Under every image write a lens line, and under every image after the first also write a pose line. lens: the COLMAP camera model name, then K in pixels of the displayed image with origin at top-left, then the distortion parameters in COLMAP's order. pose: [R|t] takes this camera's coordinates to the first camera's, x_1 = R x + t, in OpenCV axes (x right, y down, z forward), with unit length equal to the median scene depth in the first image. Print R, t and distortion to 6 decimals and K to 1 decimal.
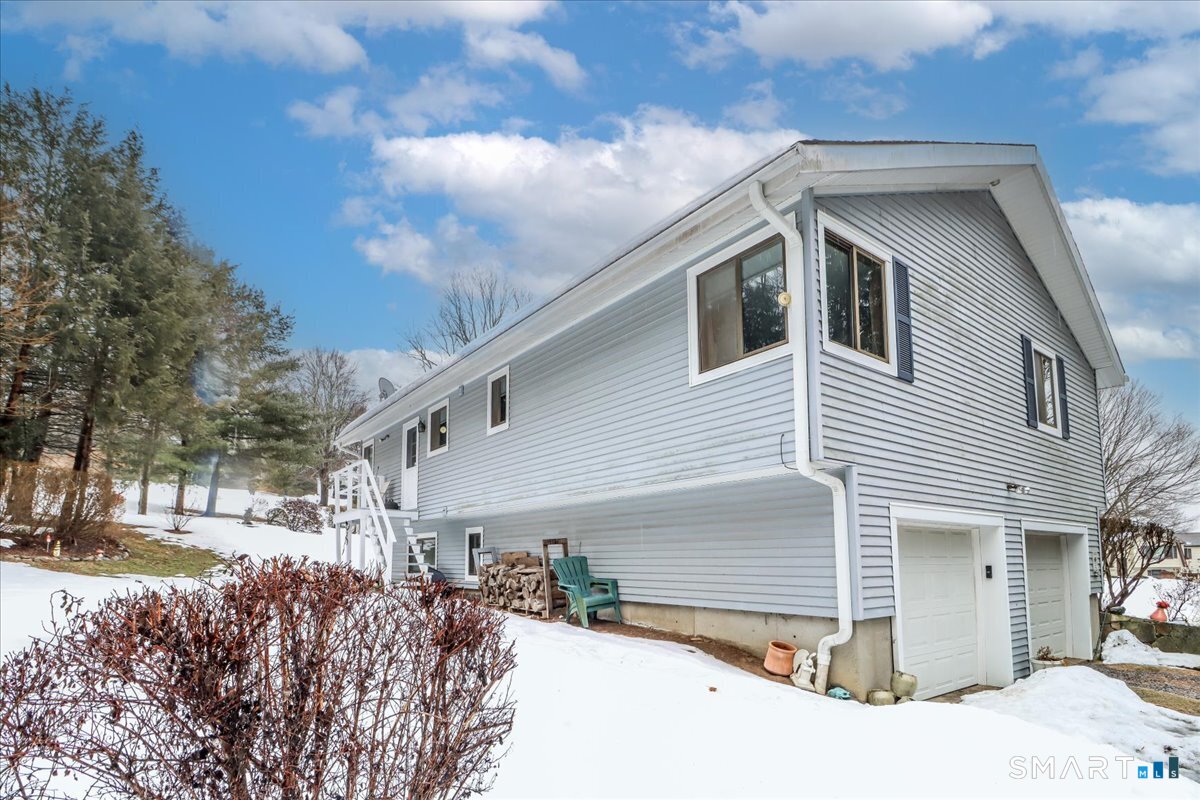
lens RADIAL K [[555.6, 0, 601.2], [0, 555.6, 391.9], [0, 0, 1]] dist [0.001298, -0.014289]
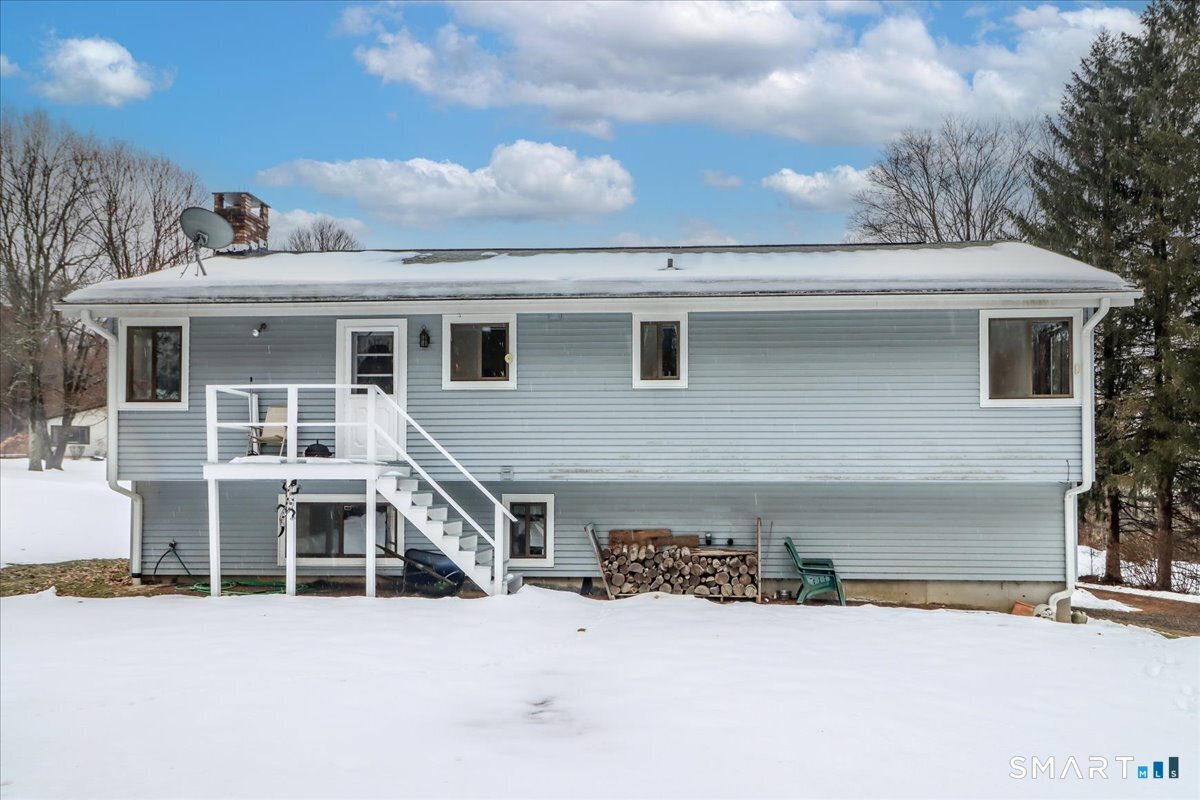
lens RADIAL K [[555.6, 0, 601.2], [0, 555.6, 391.9], [0, 0, 1]] dist [0.001298, -0.014289]
pose [[0.655892, 0.161162, 0.737450, -1.127275], [-0.228491, 0.973499, -0.009527, 0.140203], [-0.719443, -0.162252, 0.675334, 0.672805]]
